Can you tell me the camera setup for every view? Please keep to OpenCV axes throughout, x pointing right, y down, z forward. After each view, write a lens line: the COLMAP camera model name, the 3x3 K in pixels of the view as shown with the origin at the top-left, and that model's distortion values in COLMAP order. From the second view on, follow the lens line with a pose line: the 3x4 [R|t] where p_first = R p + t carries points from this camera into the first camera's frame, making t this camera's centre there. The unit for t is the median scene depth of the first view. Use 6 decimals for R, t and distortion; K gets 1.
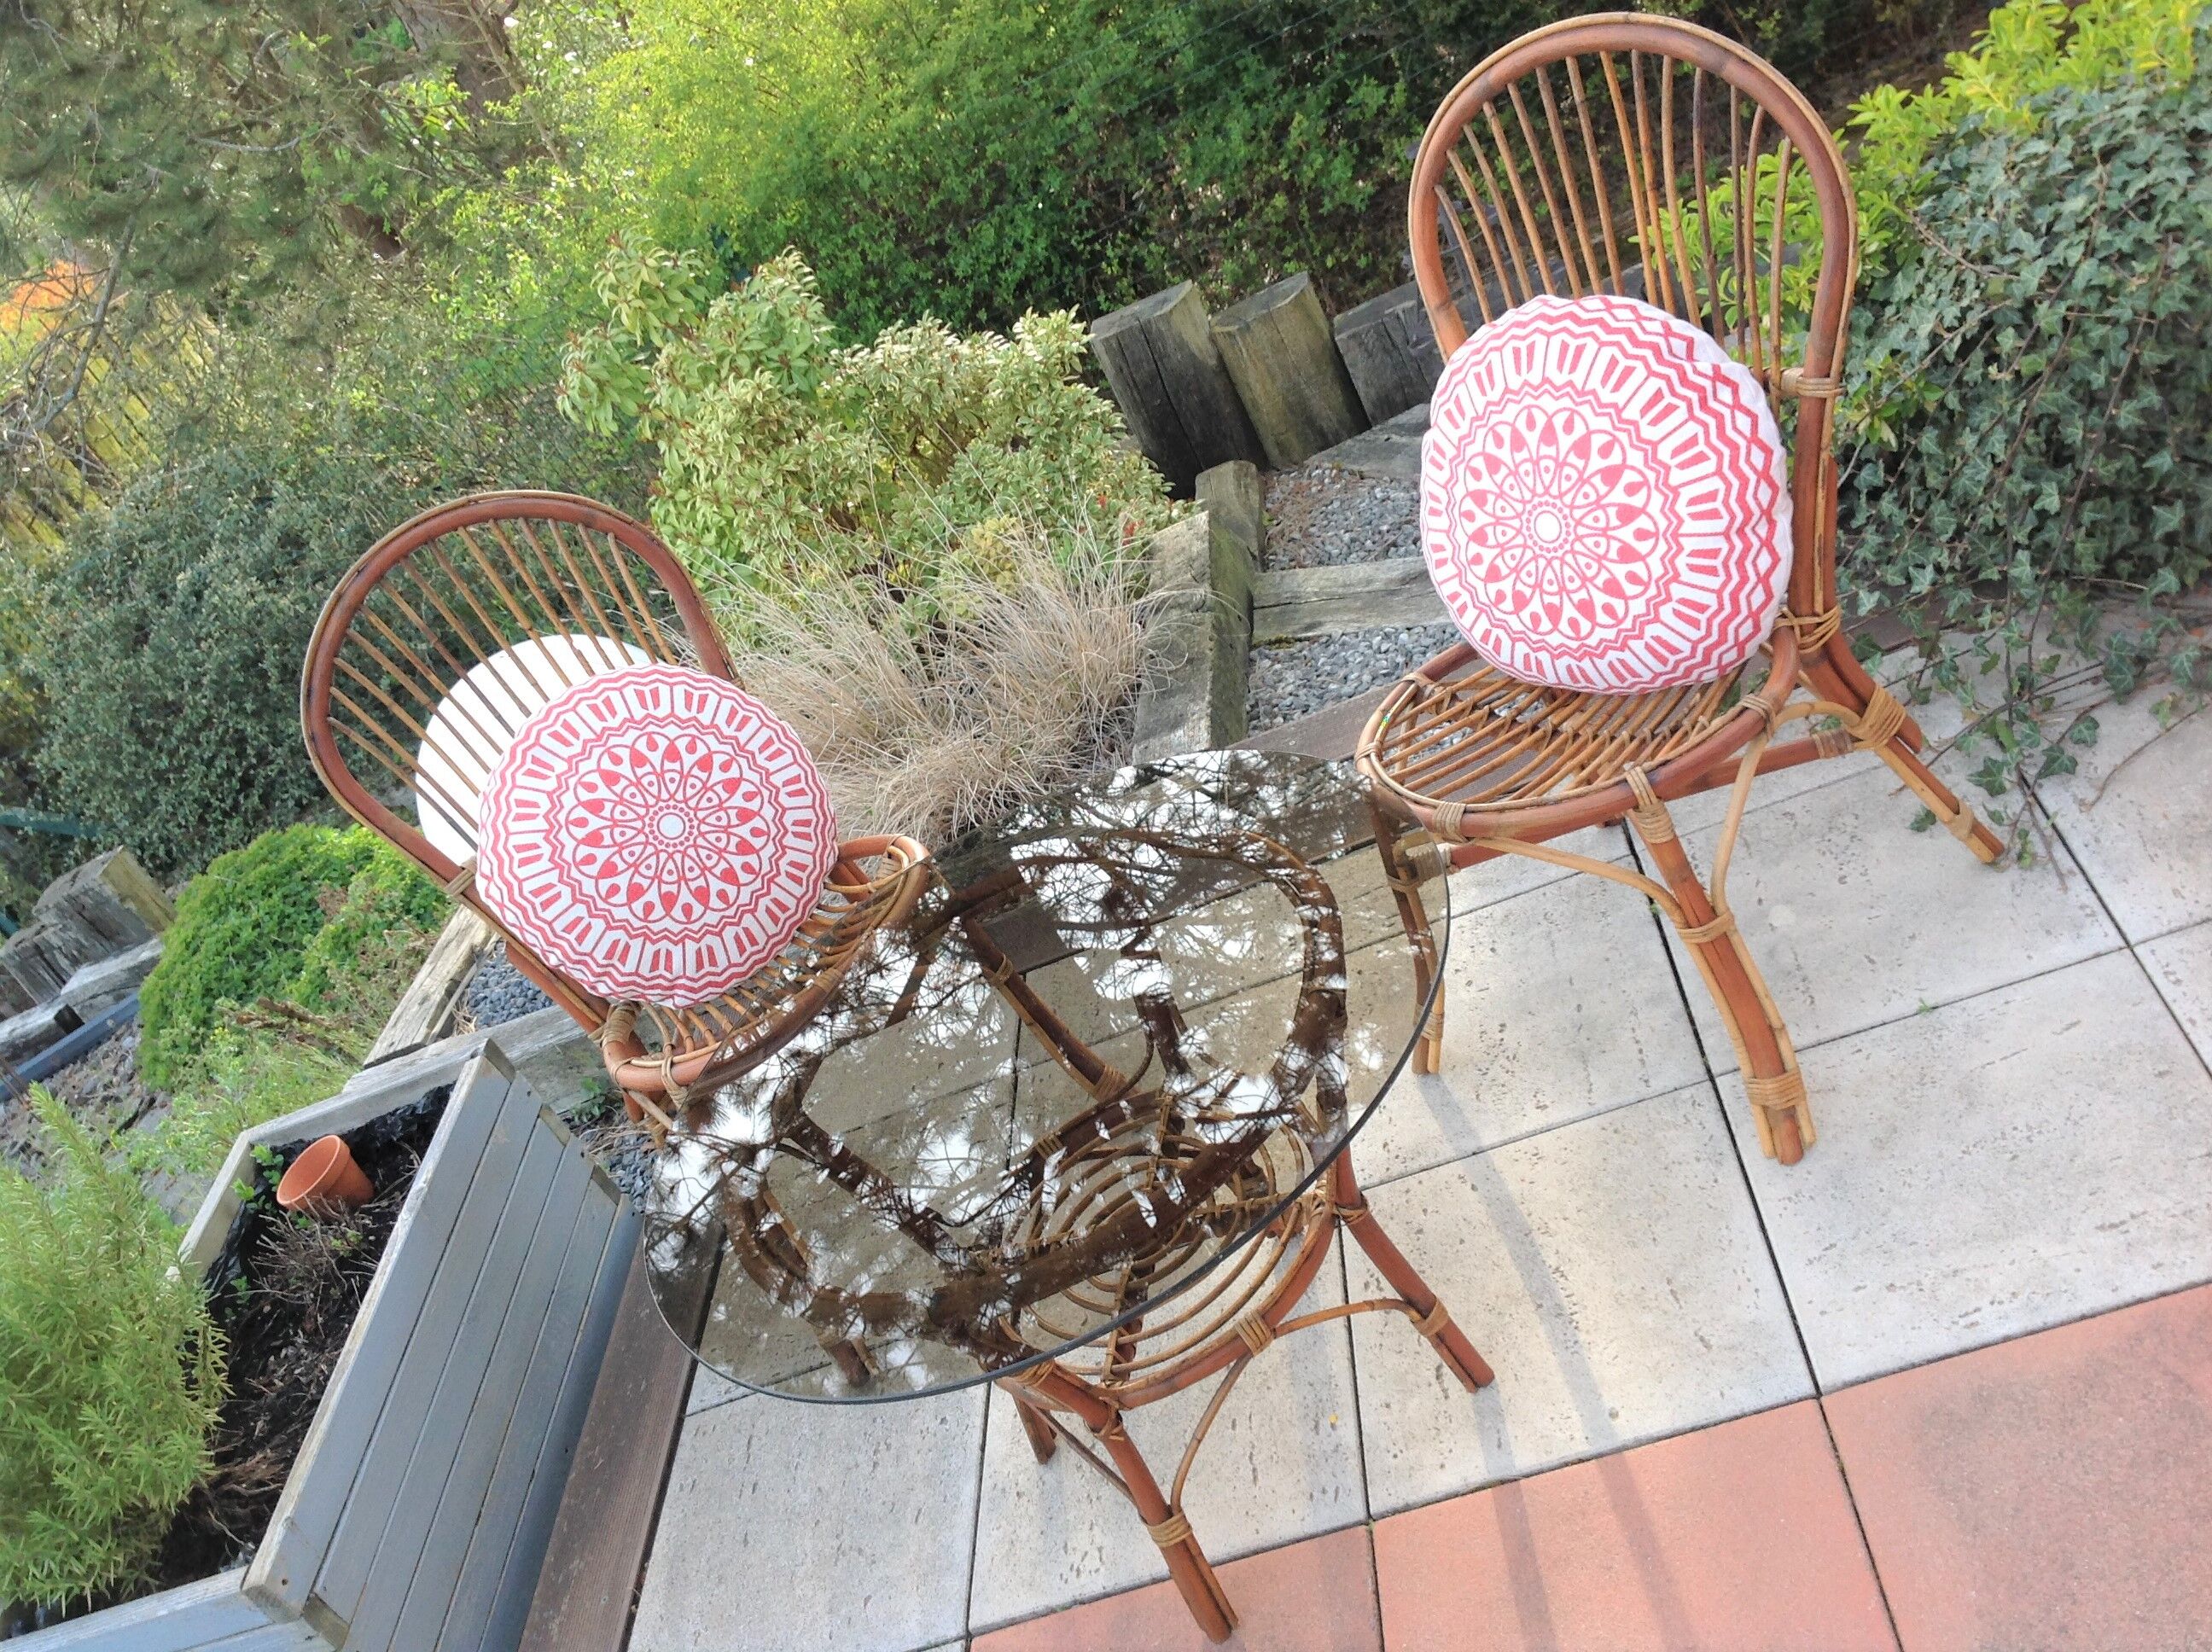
lens RADIAL K [[2086.6, 0, 1109.3], [0, 2086.6, 829.9], [0, 0, 1]] dist [0.009566, 0.000000]
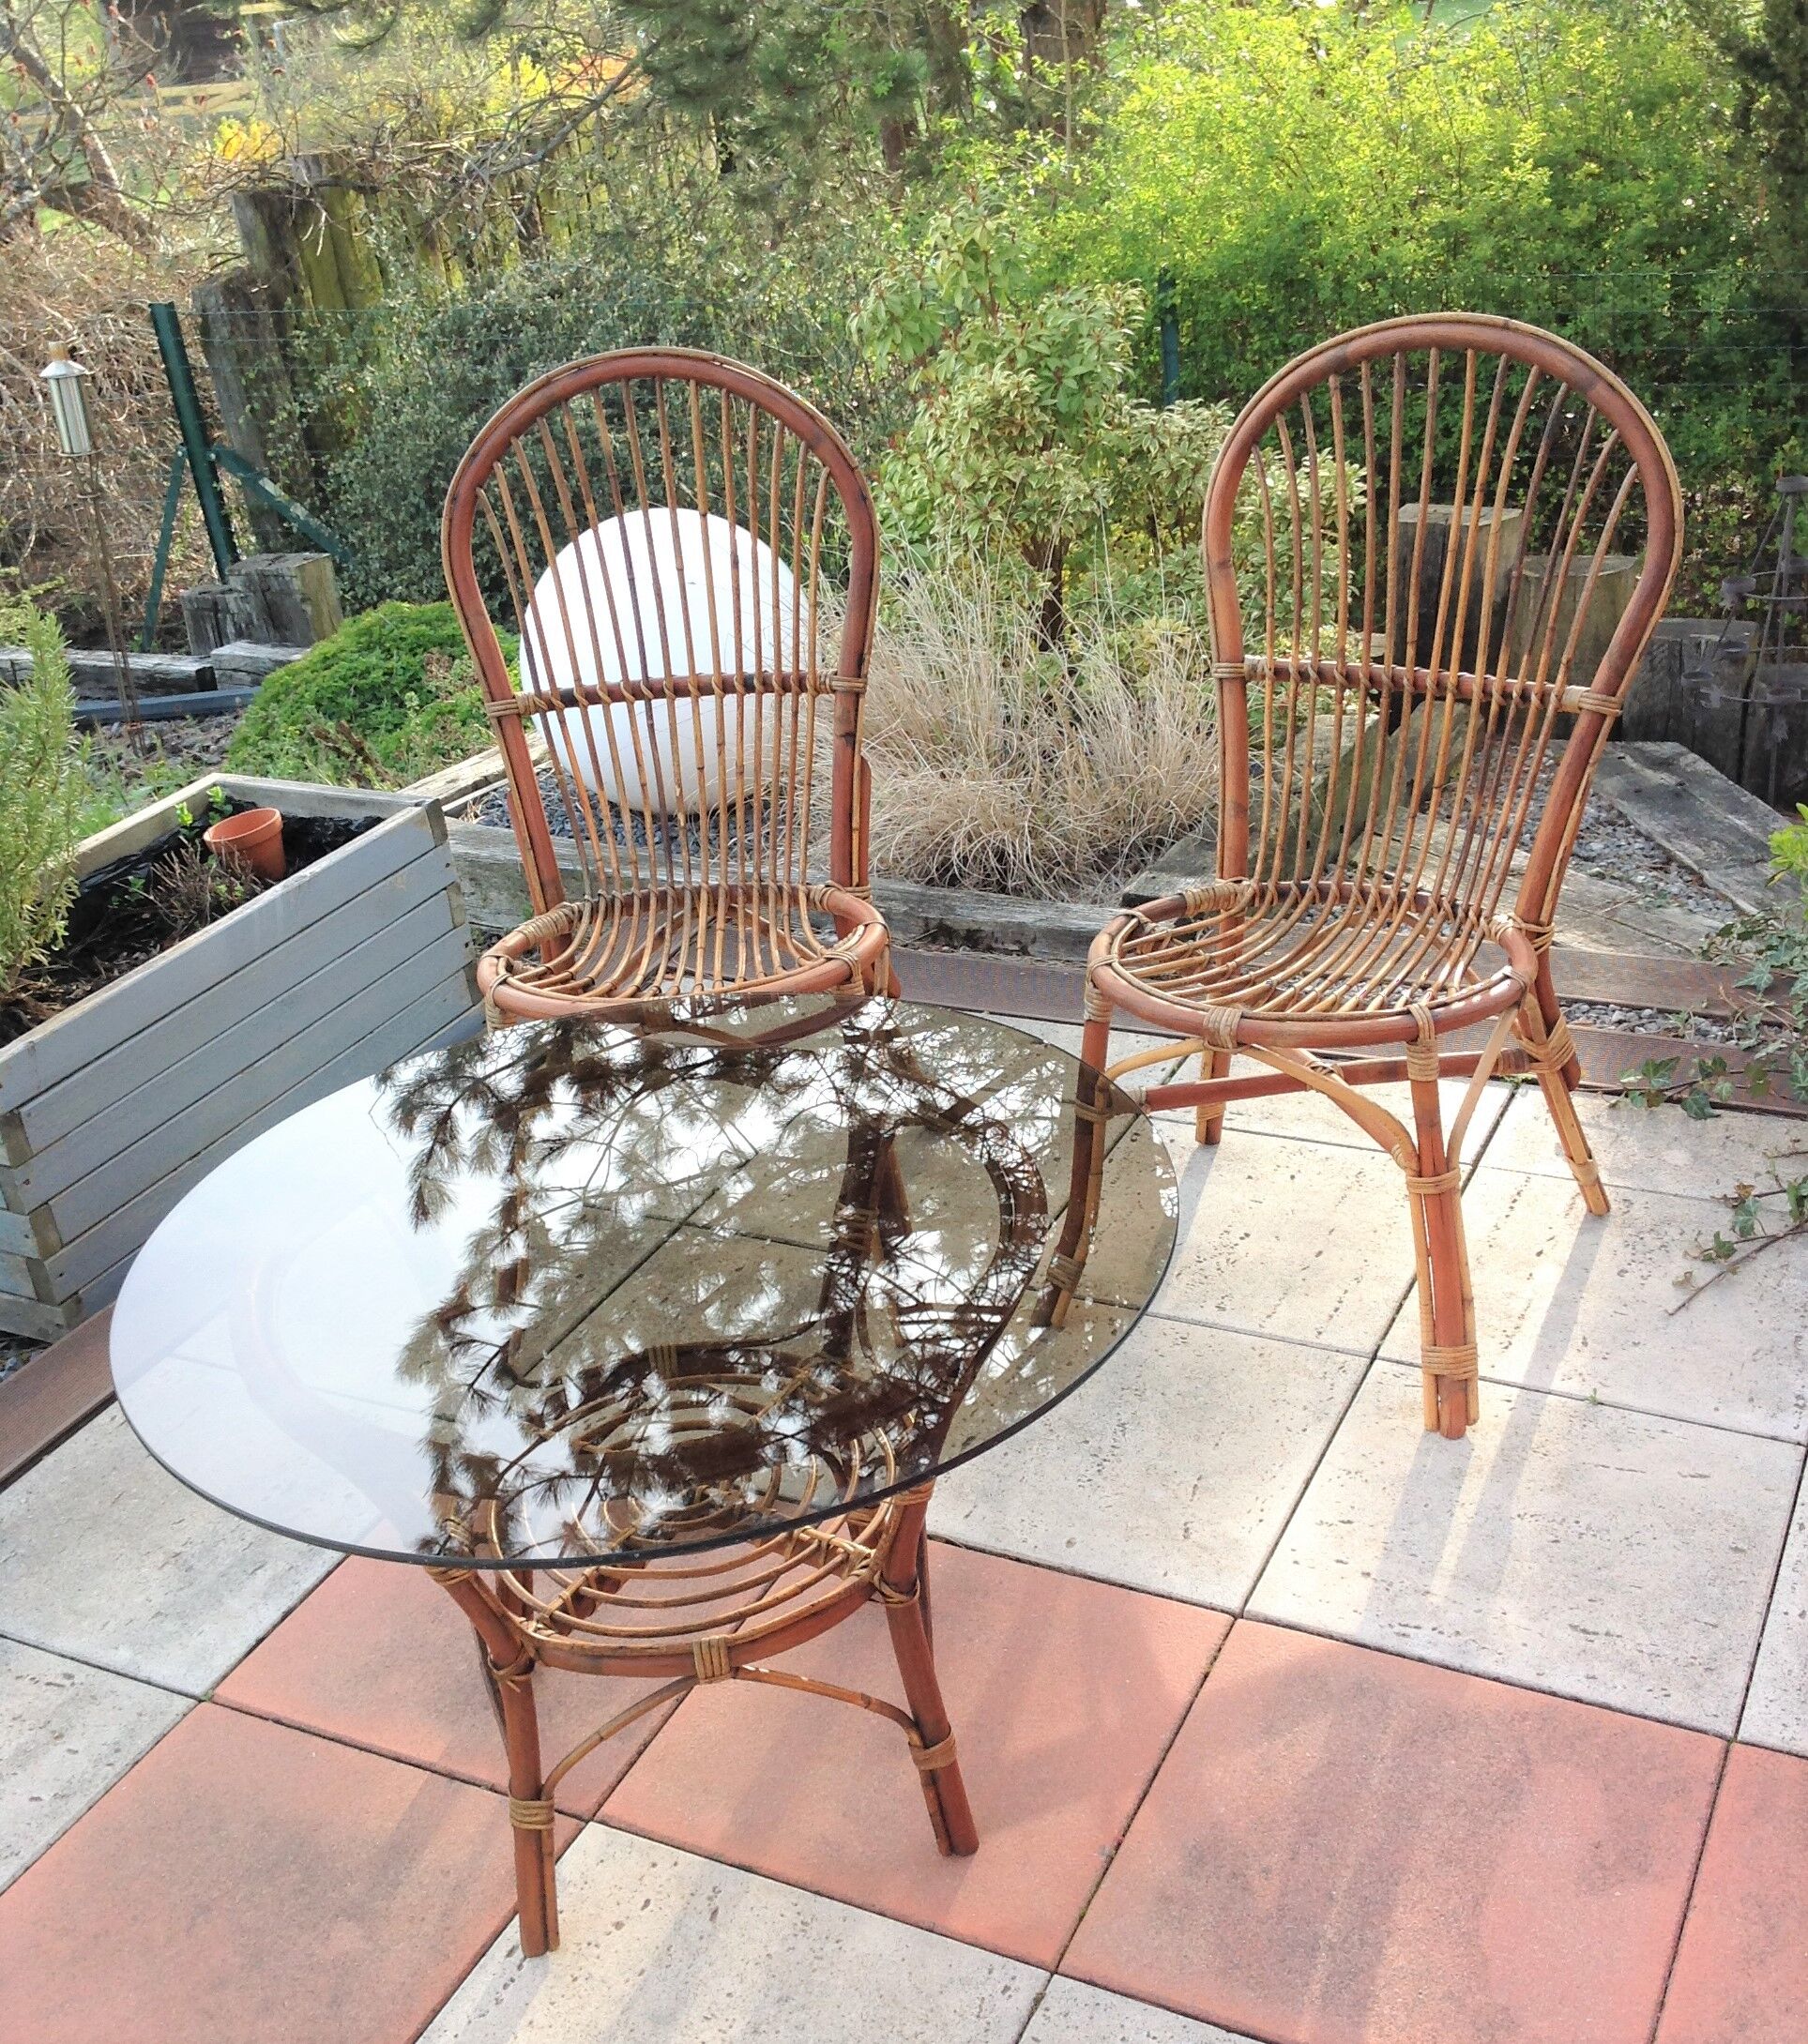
lens RADIAL K [[2318.5, 0, 897.0], [0, 2318.5, 1086.4], [0, 0, 1]] dist [0.018641, 0.000000]
pose [[0.852389, 0.491657, -0.178065, 0.217058], [-0.486302, 0.870509, 0.075664, 0.031580], [0.192208, 0.022098, 0.981105, -0.118544]]
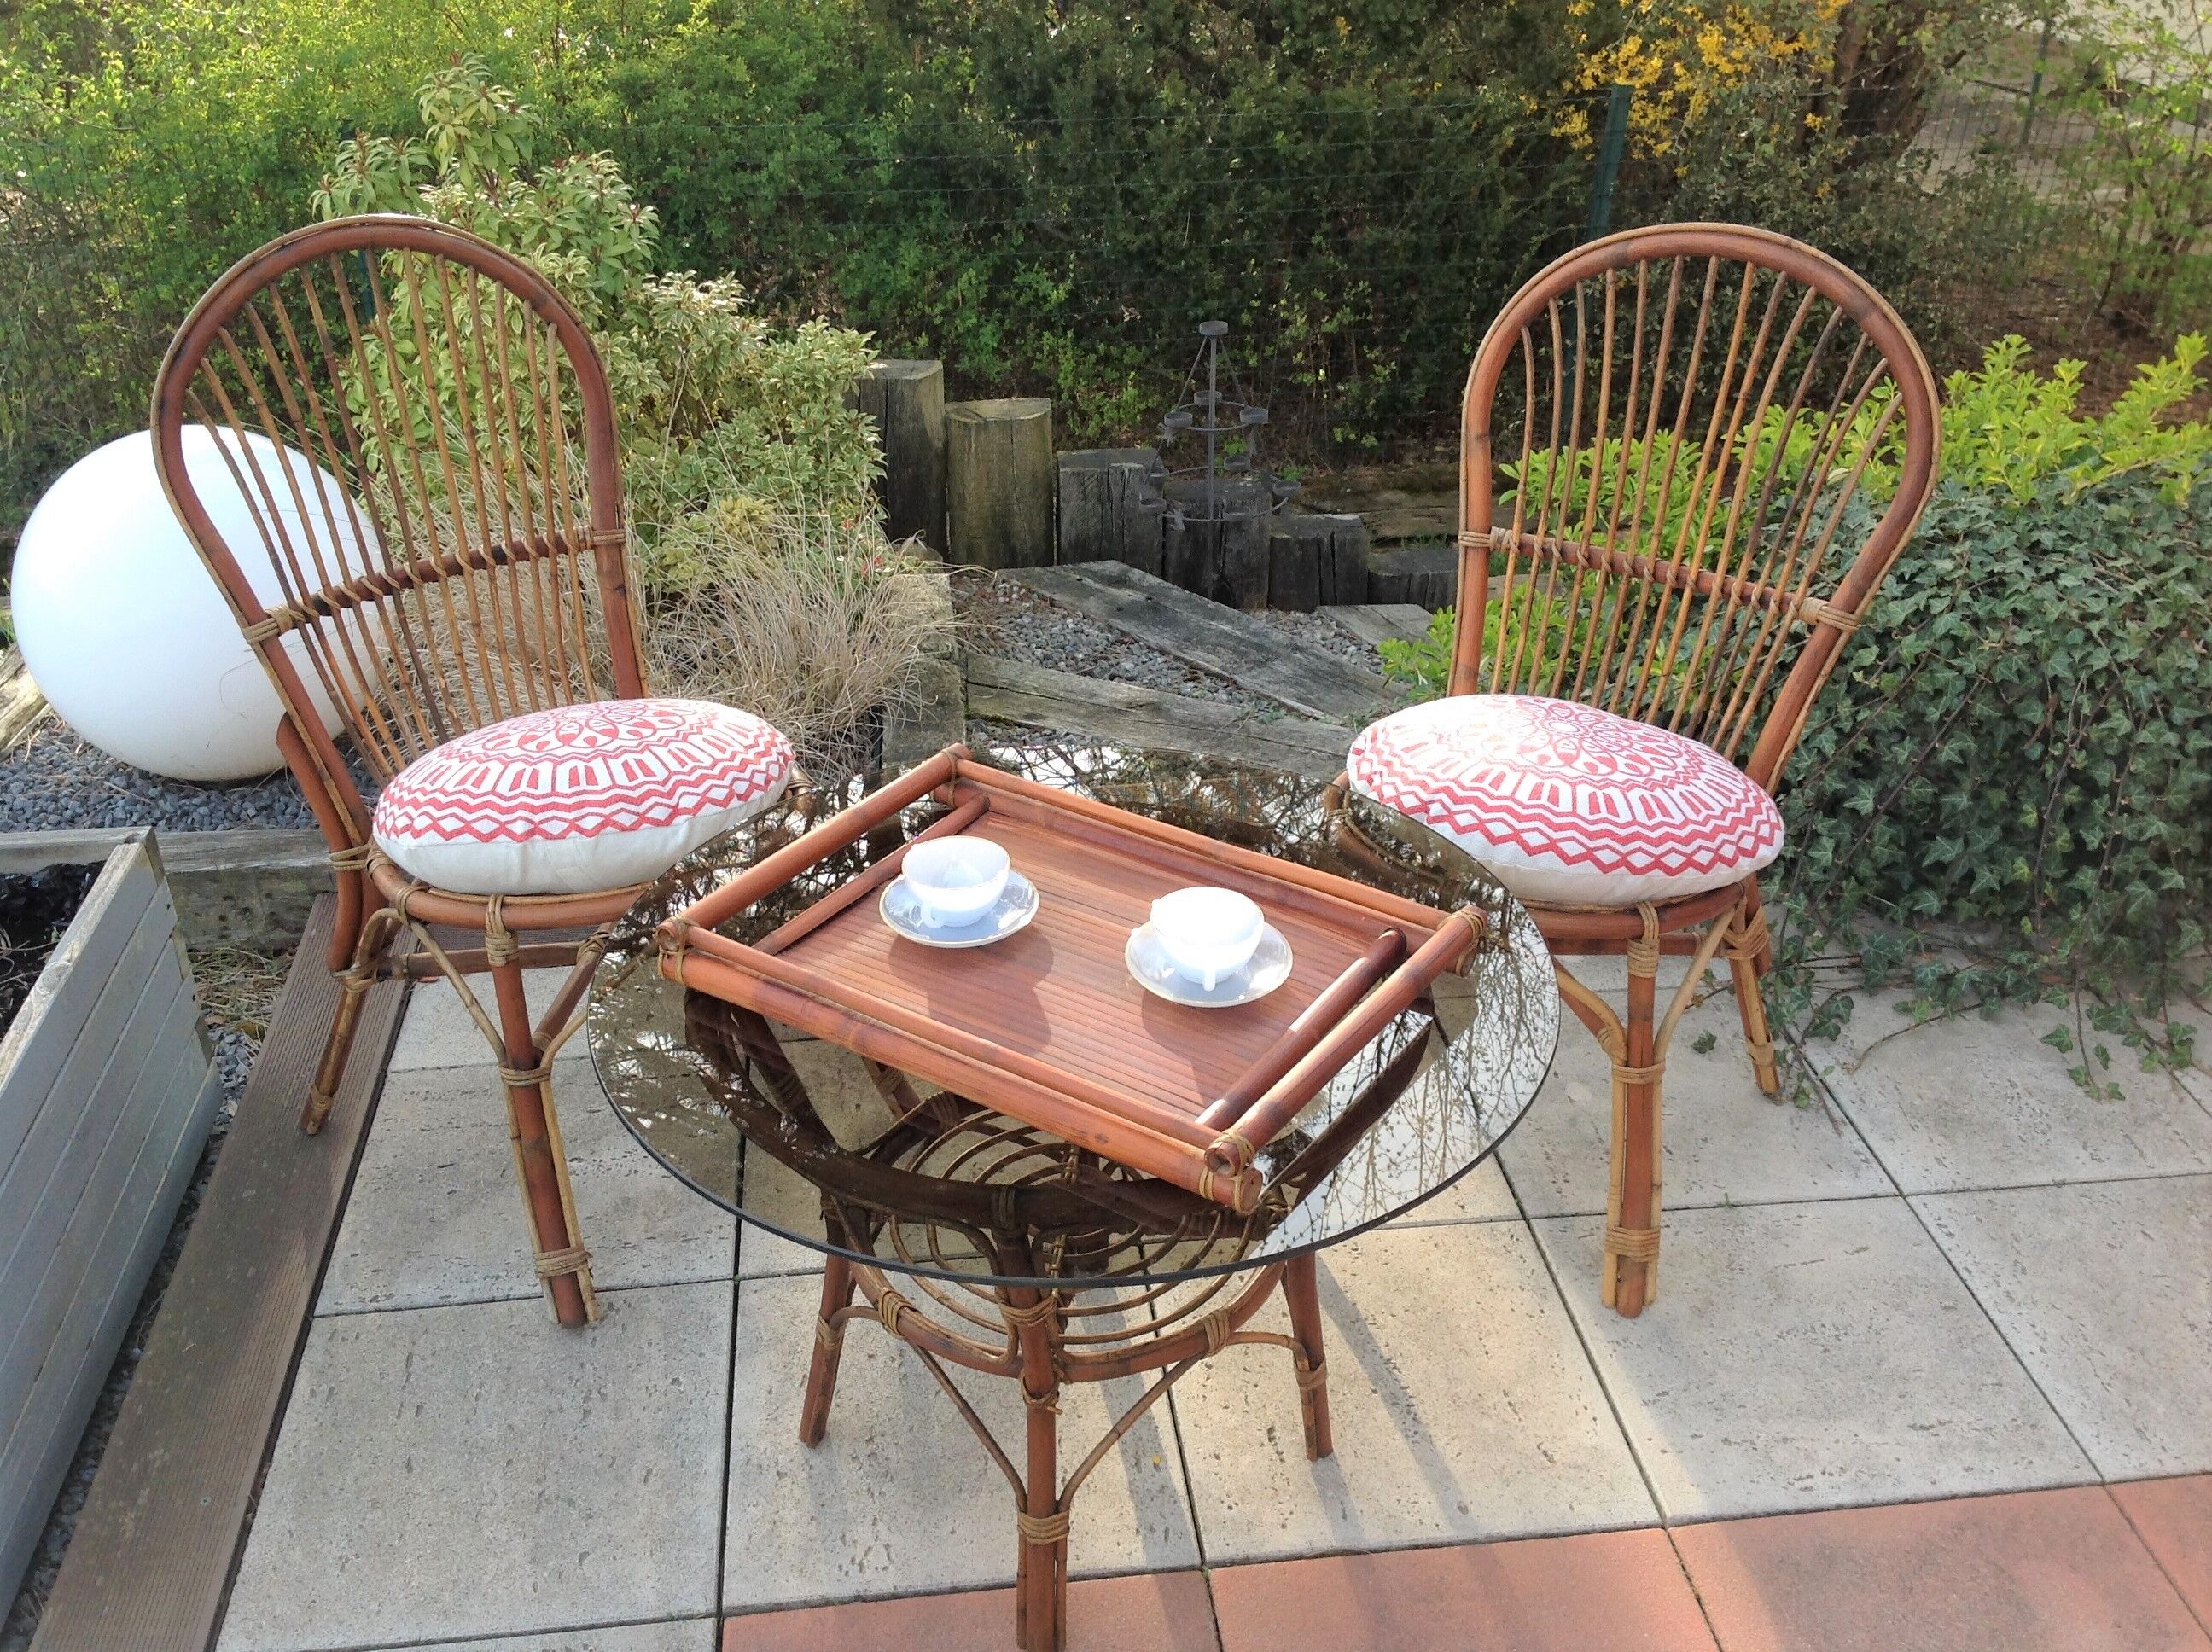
lens RADIAL K [[2086.6, 0, 1111.8], [0, 2086.6, 847.4], [0, 0, 1]] dist [0.009566, 0.000000]
pose [[0.889583, 0.315371, 0.330429, -0.277913], [-0.284063, 0.948458, -0.140482, 0.140214], [-0.357702, 0.031108, 0.933318, 0.101925]]
